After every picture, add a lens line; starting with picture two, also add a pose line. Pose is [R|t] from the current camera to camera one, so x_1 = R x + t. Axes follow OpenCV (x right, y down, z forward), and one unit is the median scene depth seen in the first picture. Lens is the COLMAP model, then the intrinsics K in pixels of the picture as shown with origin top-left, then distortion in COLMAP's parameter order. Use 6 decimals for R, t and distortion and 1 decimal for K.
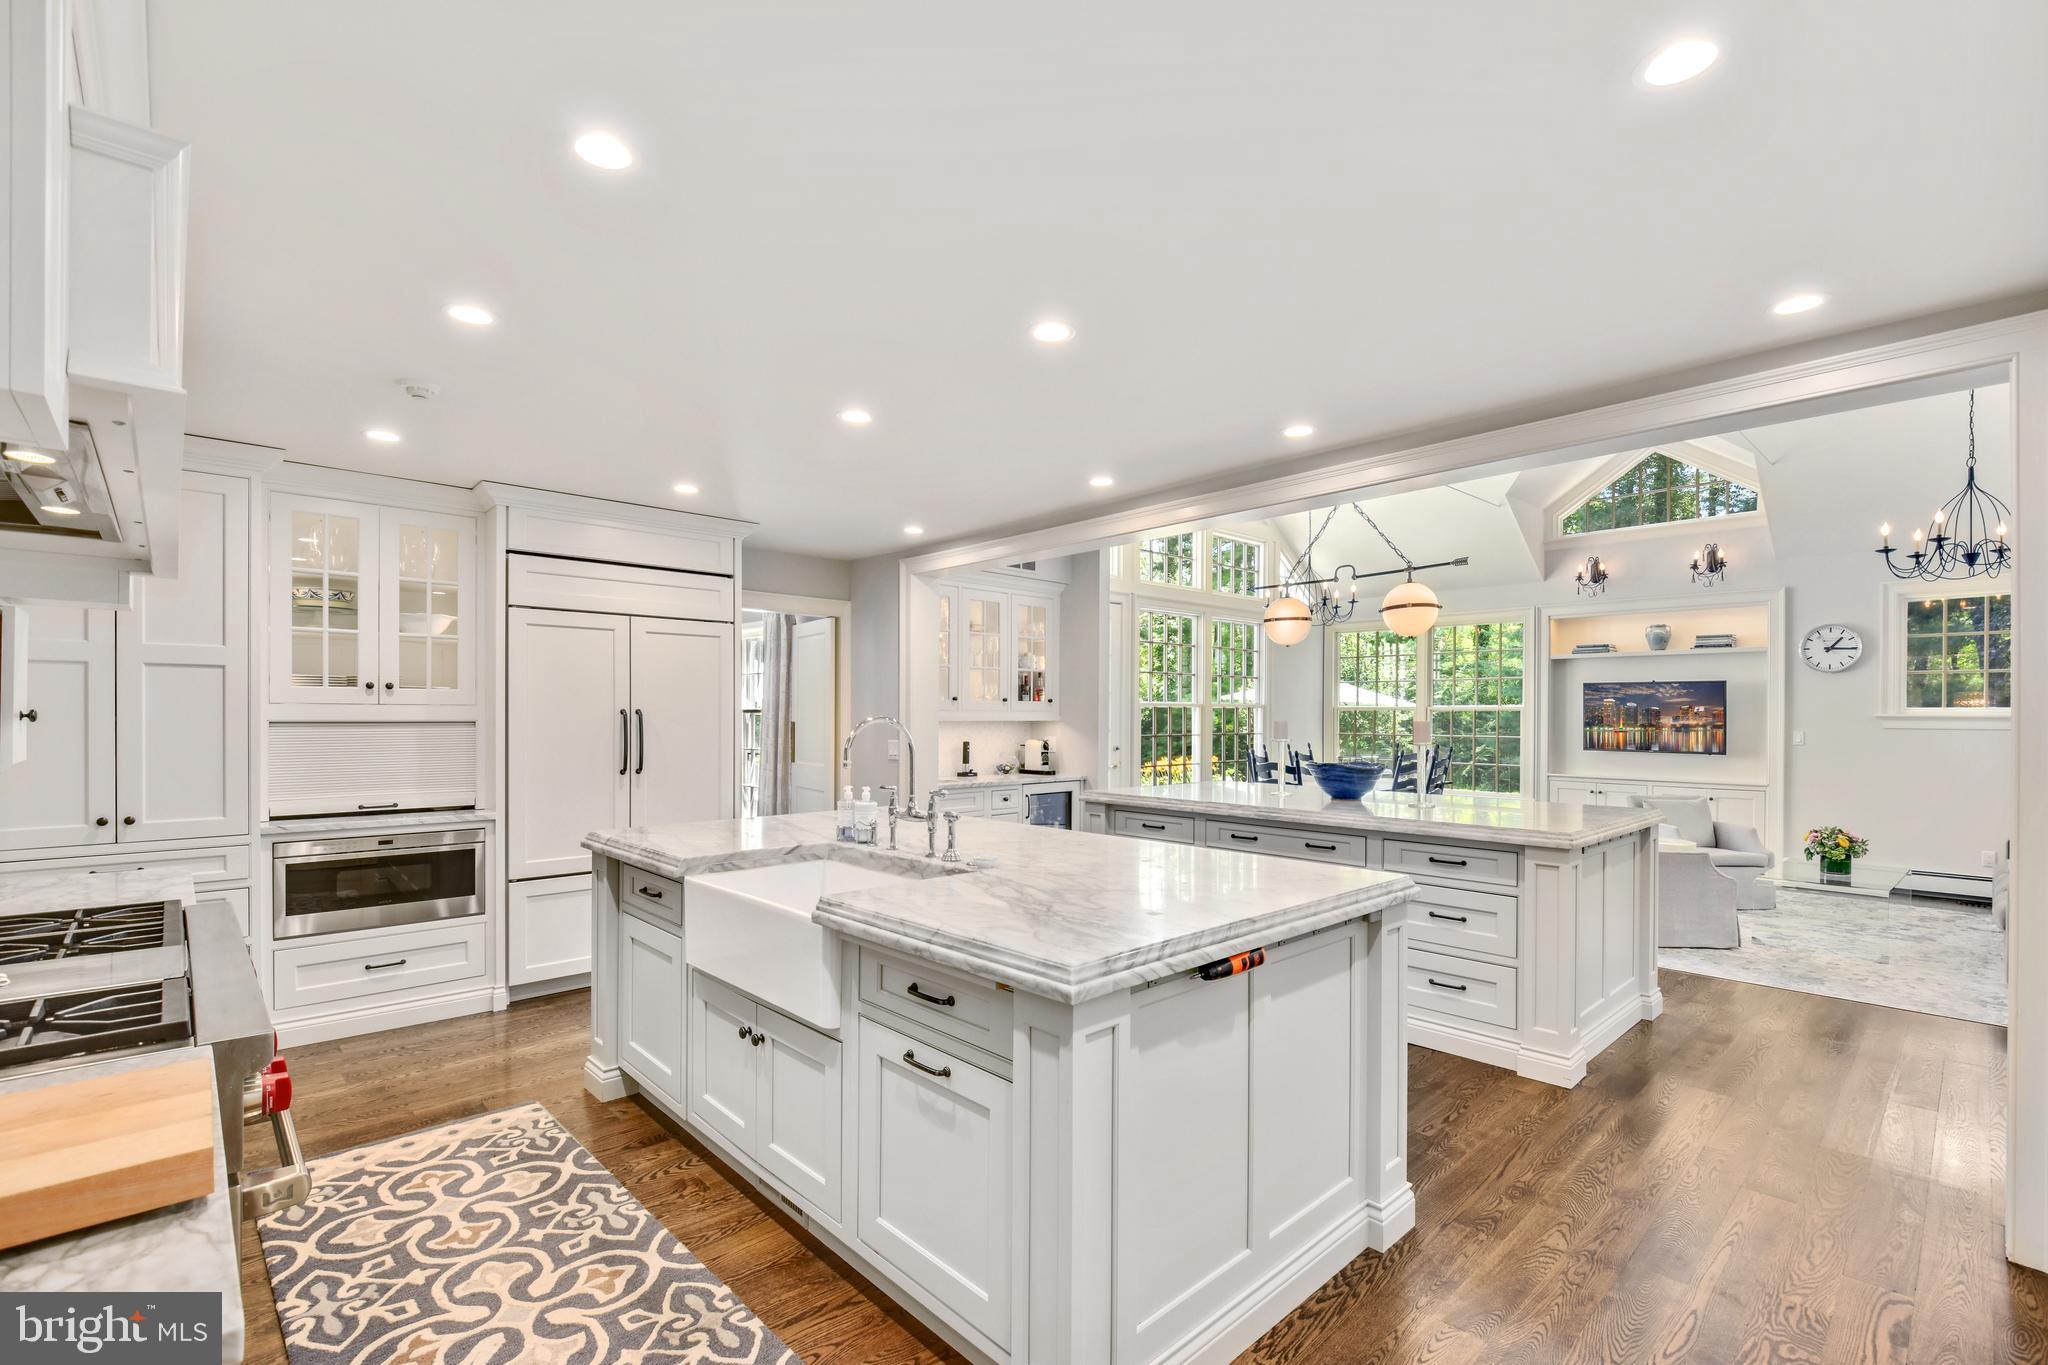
lens RADIAL K [[900.3, 0, 1073.7], [0, 900.3, 795.7], [0, 0, 1]] dist [-0.000412, 0.000406]
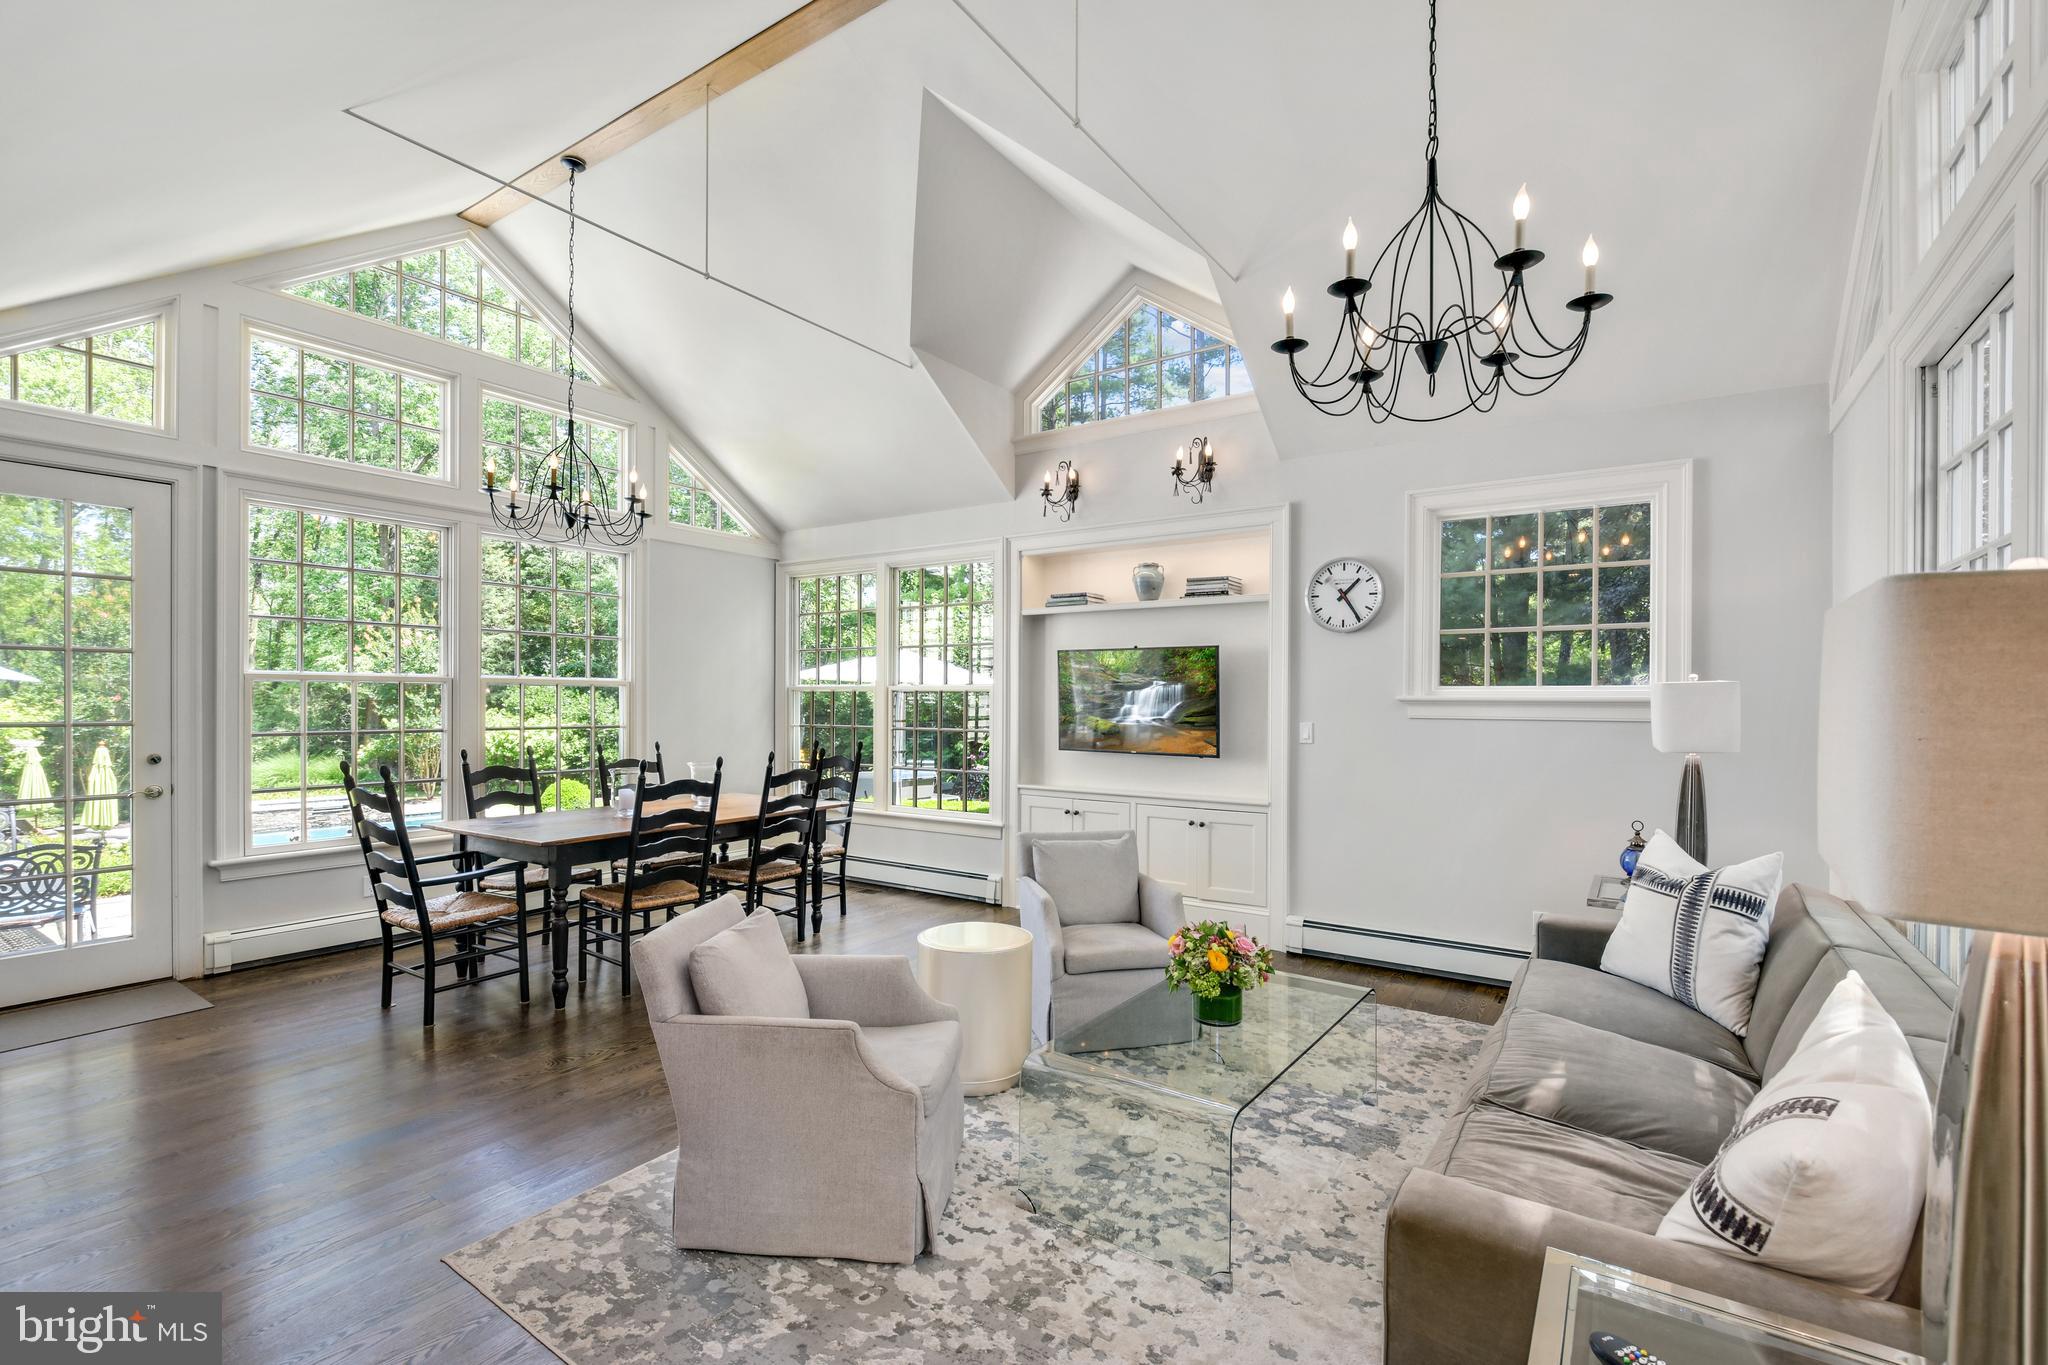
lens RADIAL K [[884.1, 0, 1031.0], [0, 884.1, 760.8], [0, 0, 1]] dist [0.001861, -0.000023]
pose [[0.983915, 0.003266, 0.178608, 1.371469], [0.000781, 0.999745, -0.022585, -0.085500], [-0.178636, 0.022361, 0.983661, 1.138455]]
